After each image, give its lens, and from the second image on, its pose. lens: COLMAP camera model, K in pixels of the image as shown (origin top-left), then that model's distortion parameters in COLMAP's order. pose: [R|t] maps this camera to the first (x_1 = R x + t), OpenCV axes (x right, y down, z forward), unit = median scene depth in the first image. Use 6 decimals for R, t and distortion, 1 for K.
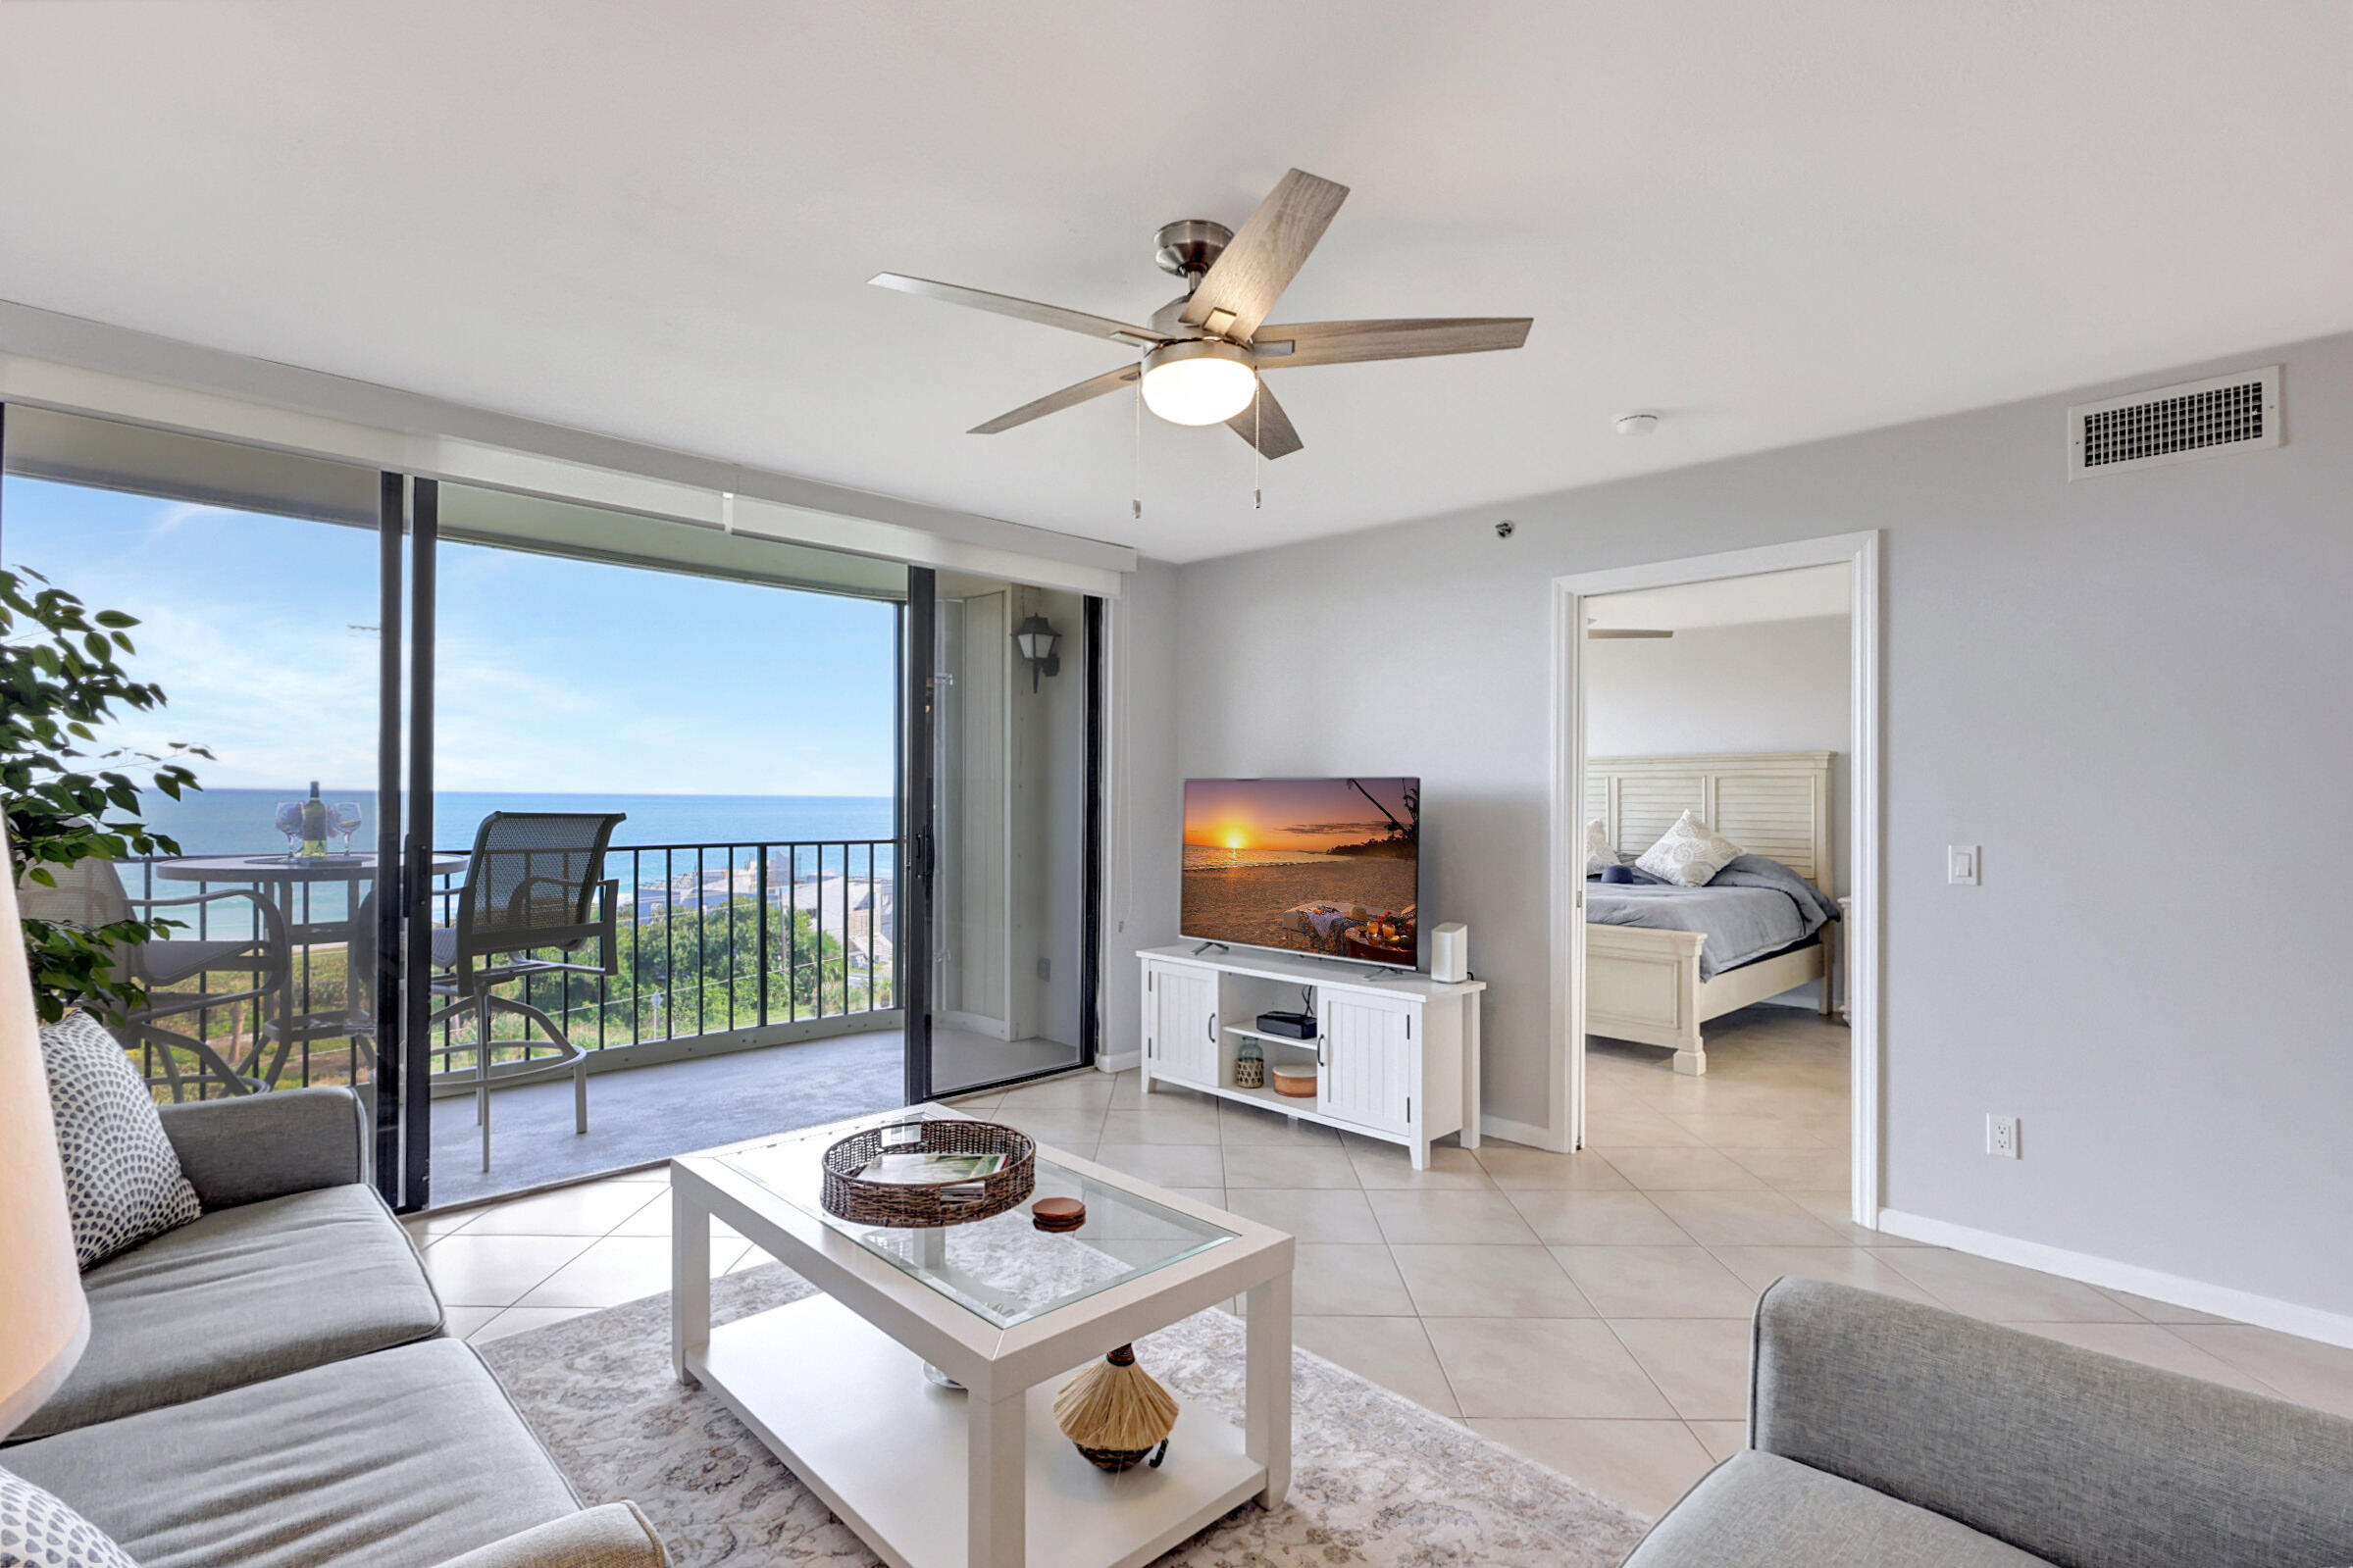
lens RADIAL K [[1106.0, 0, 1183.7], [0, 1106.0, 789.5], [0, 0, 1]] dist [-0.002485, 0.000948]
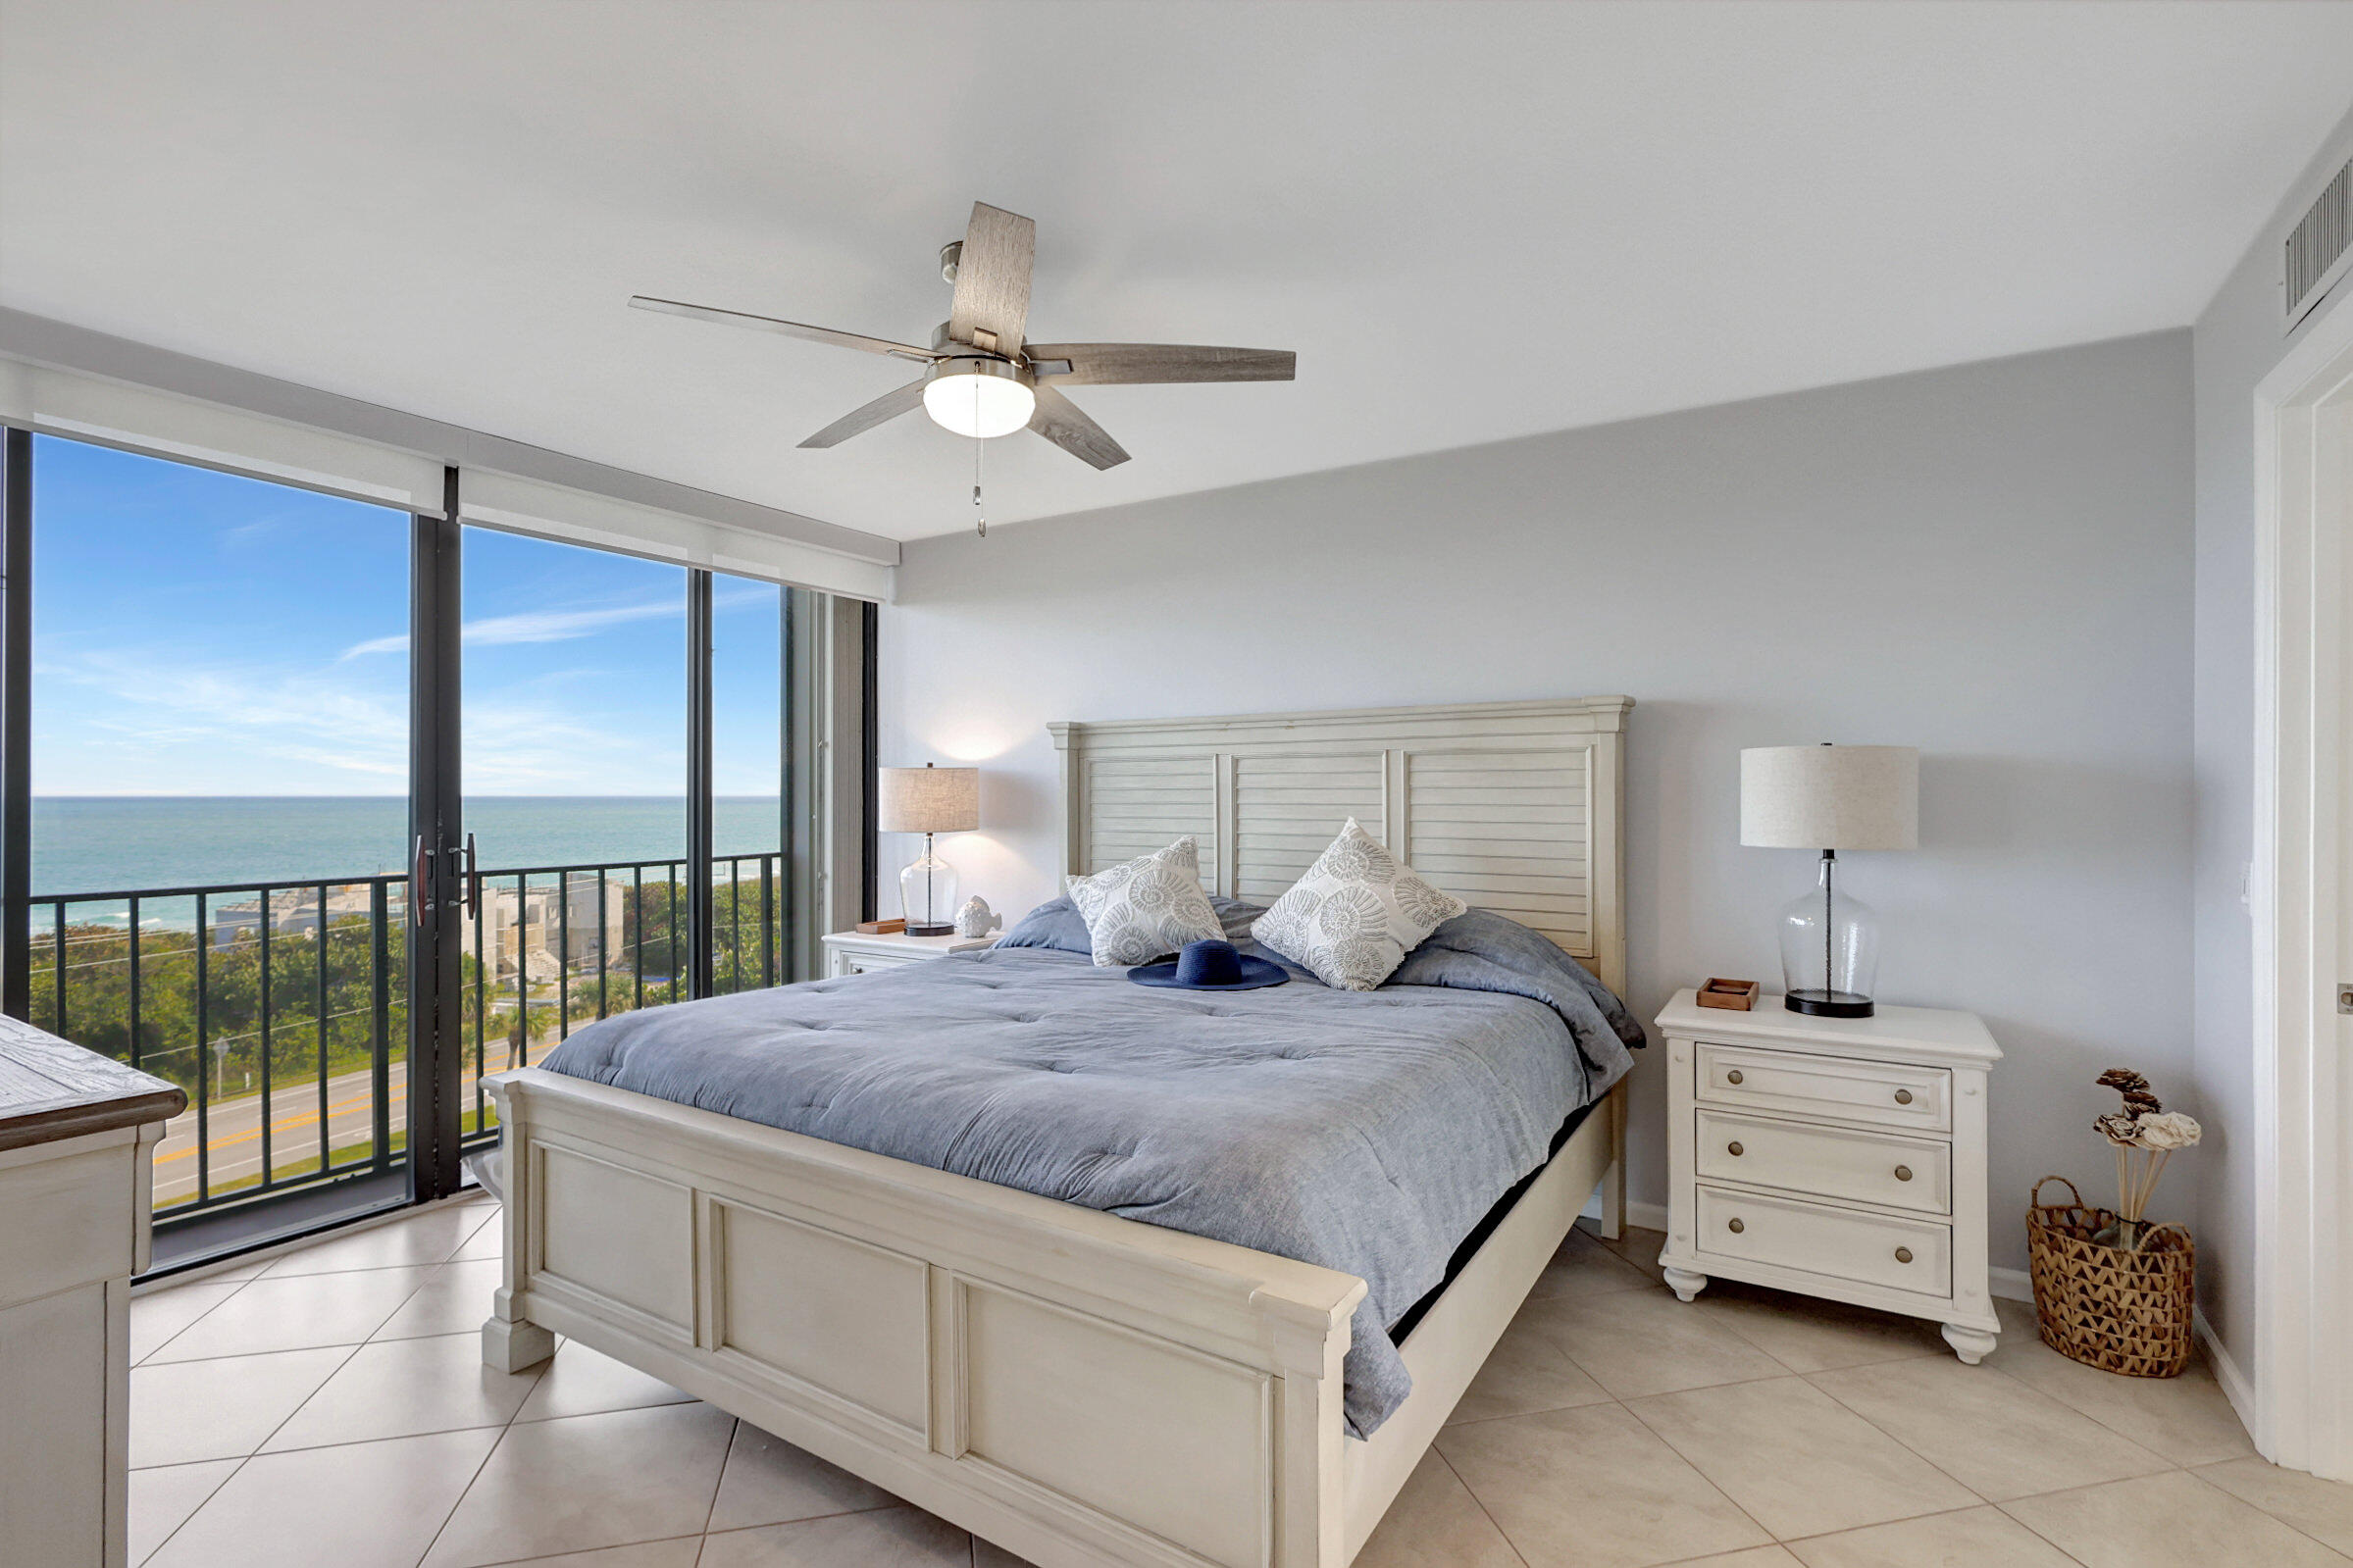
lens RADIAL K [[1106.0, 0, 1183.7], [0, 1106.0, 789.5], [0, 0, 1]] dist [-0.002485, 0.000948]
pose [[0.971252, -0.007847, 0.237925, 0.277495], [0.006891, 0.999964, 0.004849, 0.002596], [-0.237954, -0.003070, 0.971272, 0.564704]]
